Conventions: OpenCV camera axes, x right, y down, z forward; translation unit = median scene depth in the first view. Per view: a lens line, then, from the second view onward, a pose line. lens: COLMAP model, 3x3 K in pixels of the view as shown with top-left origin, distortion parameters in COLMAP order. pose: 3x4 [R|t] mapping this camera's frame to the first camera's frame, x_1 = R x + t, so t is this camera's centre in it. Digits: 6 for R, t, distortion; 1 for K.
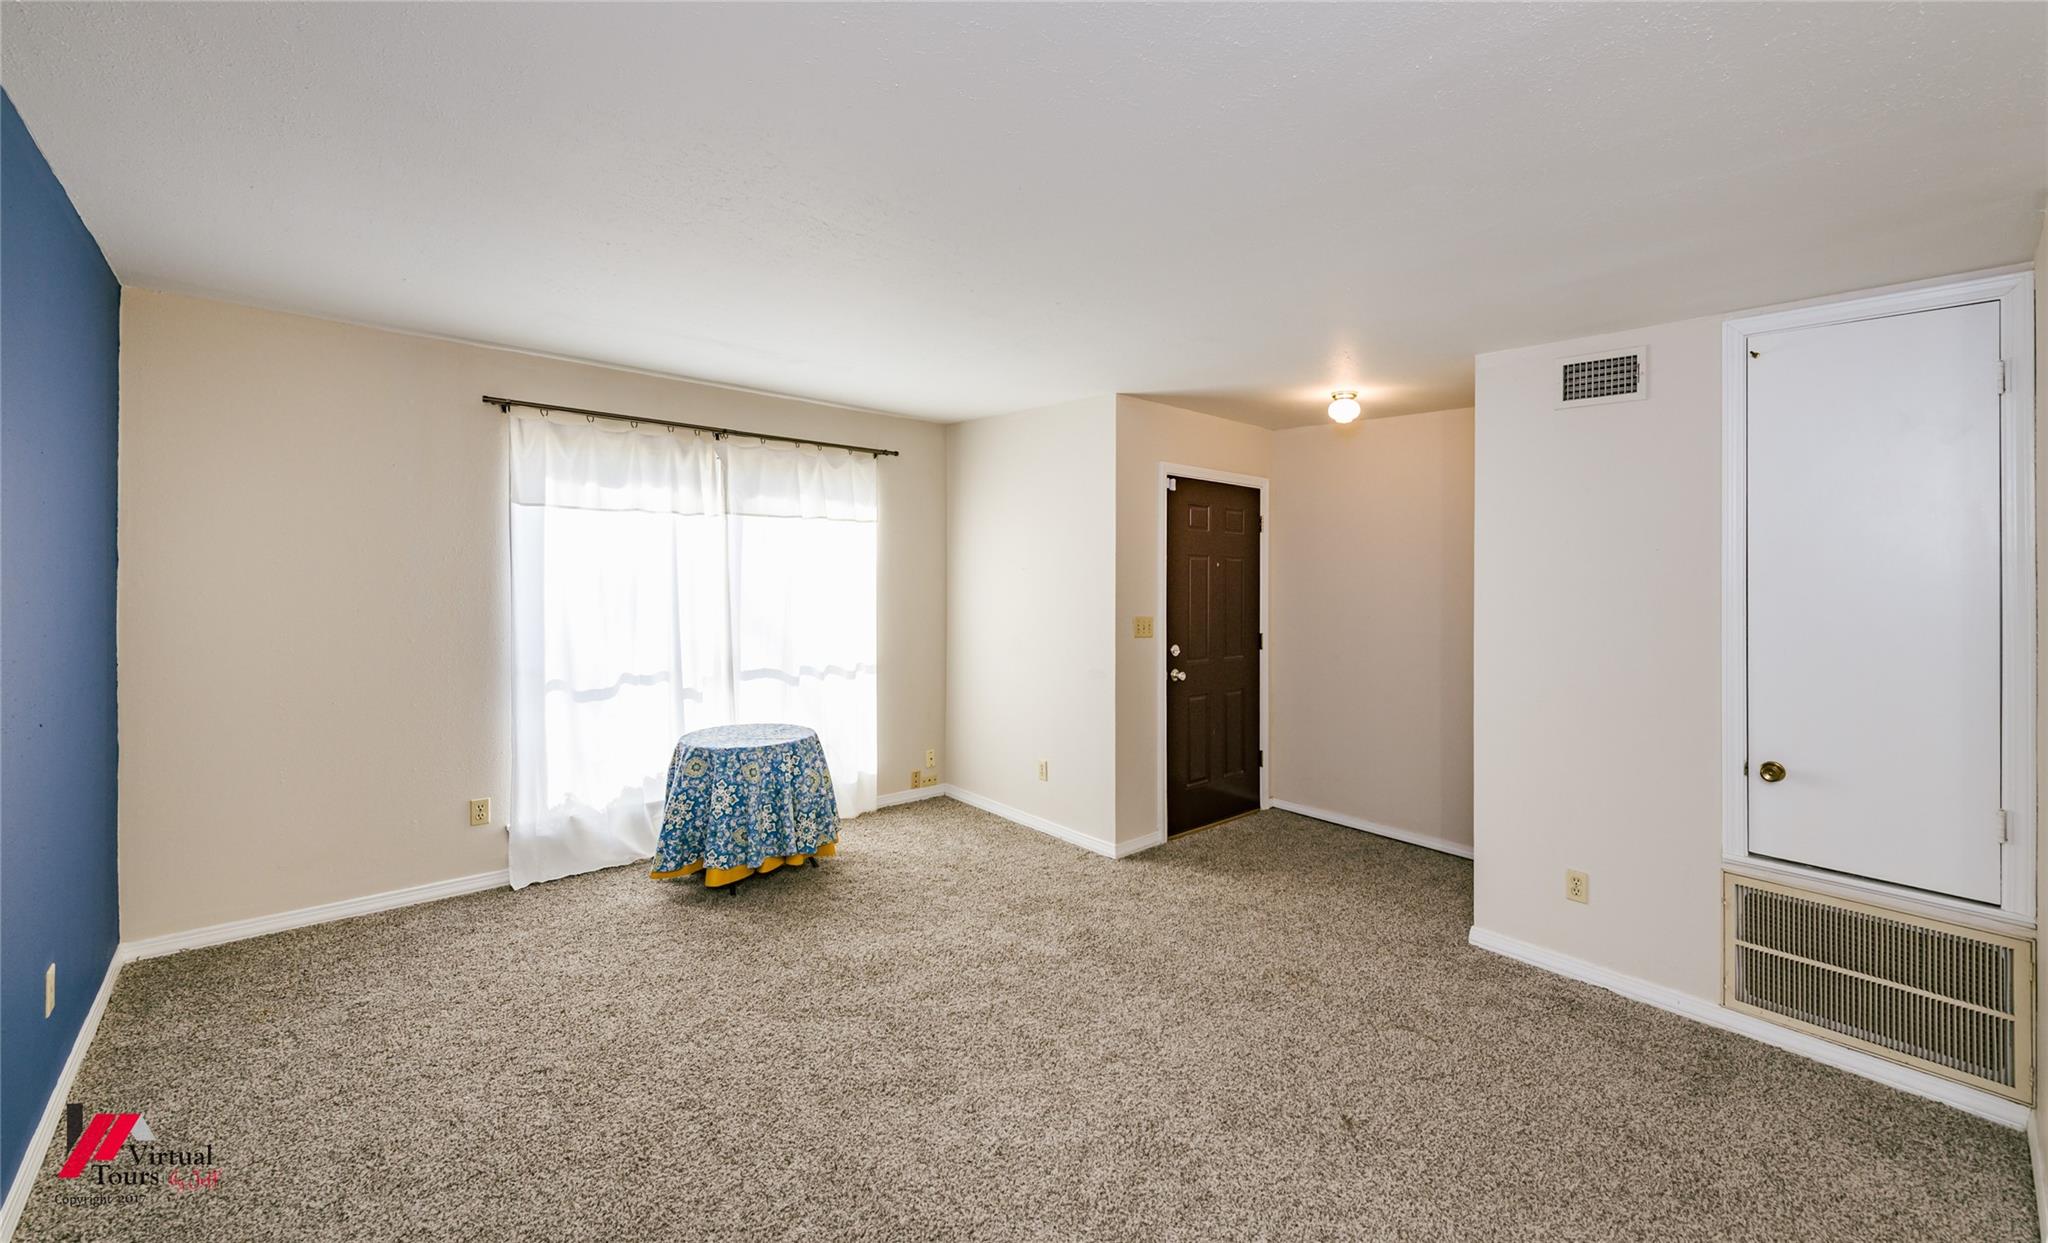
lens RADIAL K [[805.1, 0, 1011.5], [0, 805.1, 580.6], [0, 0, 1]] dist [0.001084, -0.000181]
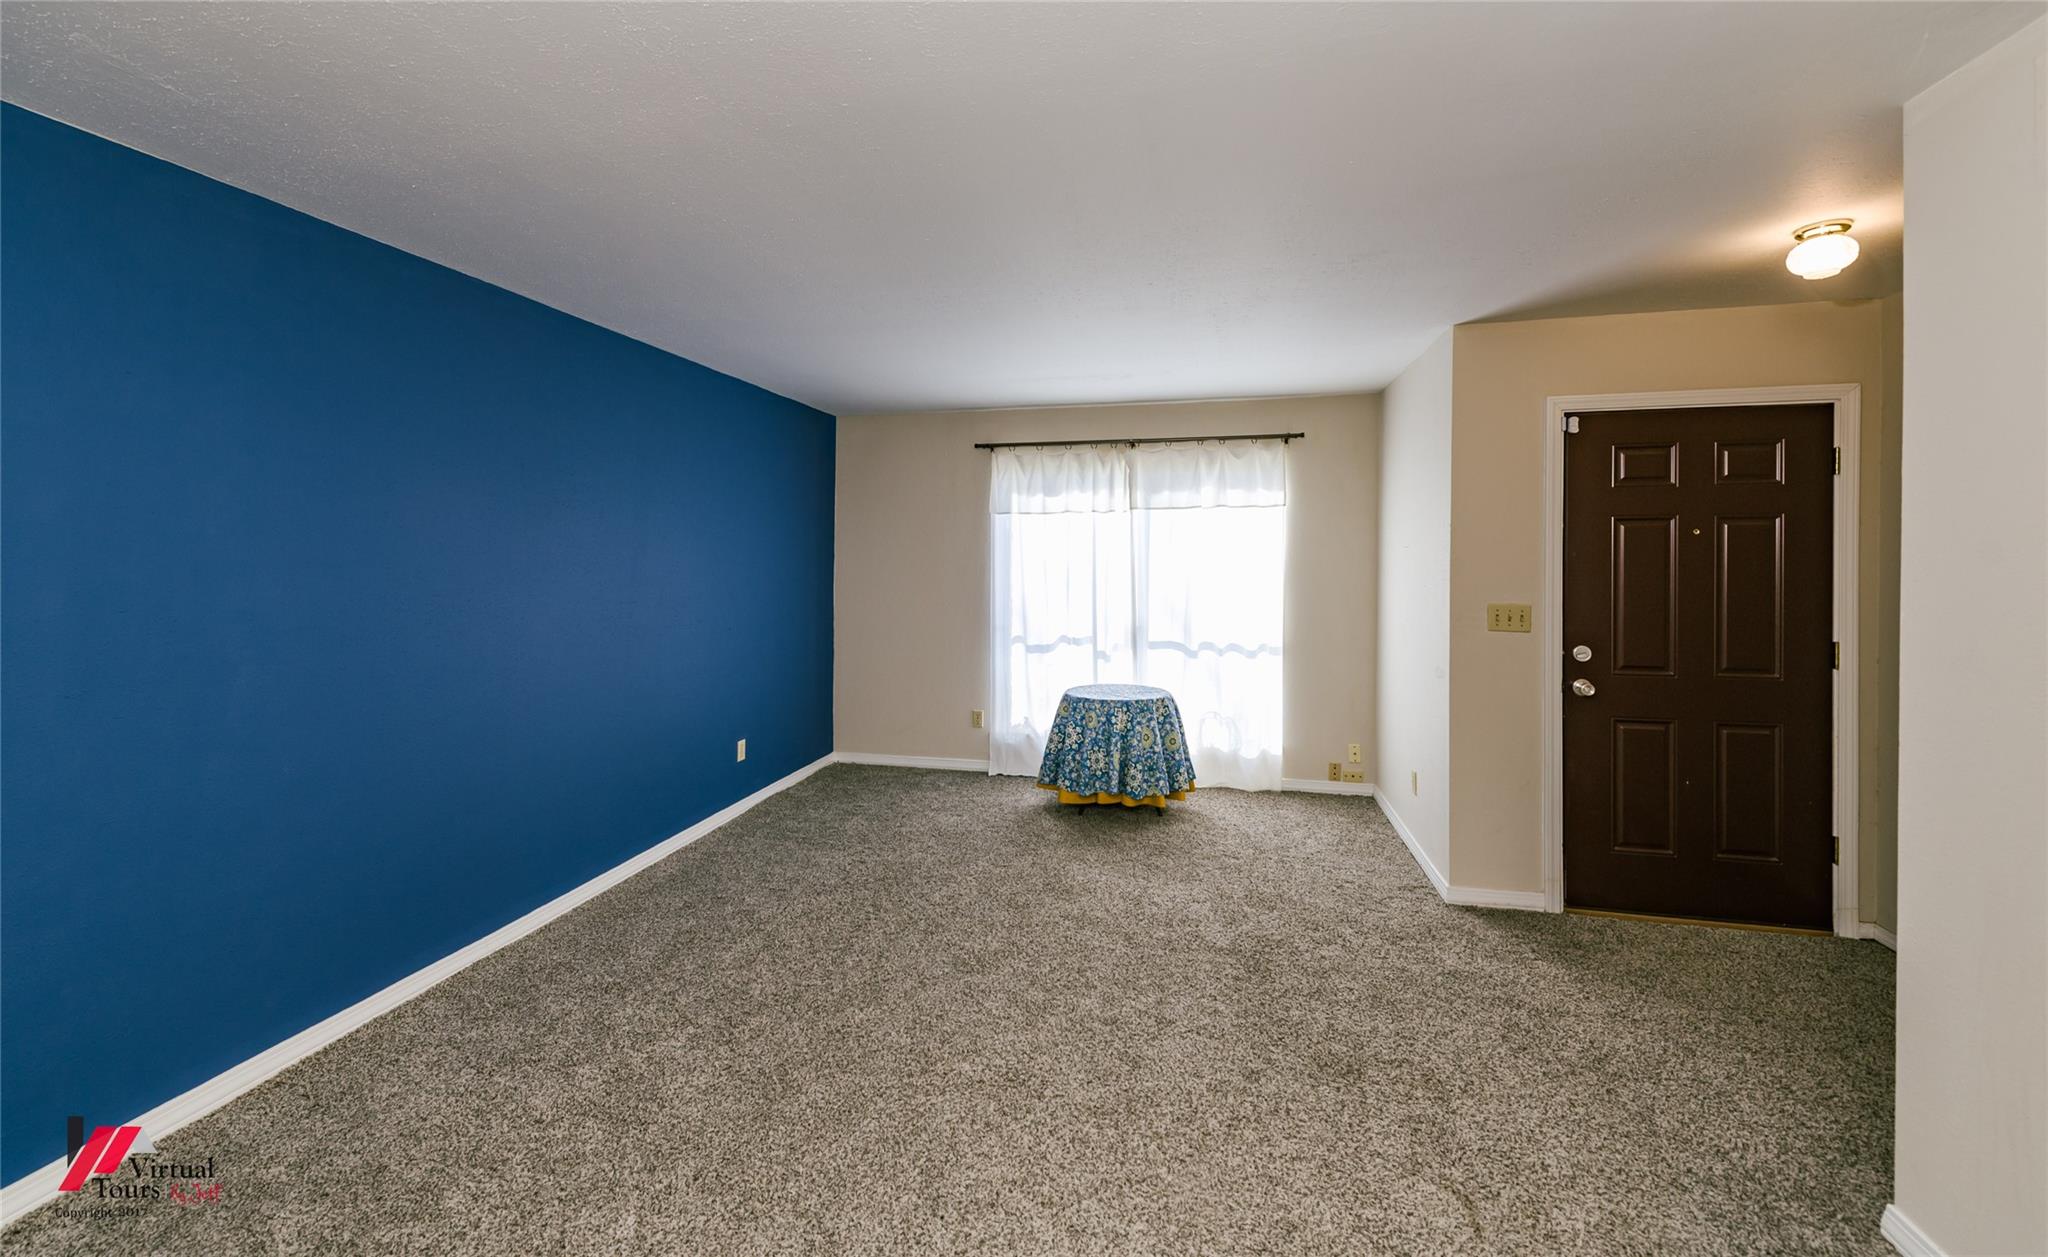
lens RADIAL K [[790.0, 0, 1052.3], [0, 790.0, 571.8], [0, 0, 1]] dist [0.013422, -0.006835]
pose [[0.586563, -0.007306, -0.809871, 0.527793], [0.001745, 0.999968, -0.007757, 0.019166], [0.809902, 0.003137, 0.586557, 0.207050]]
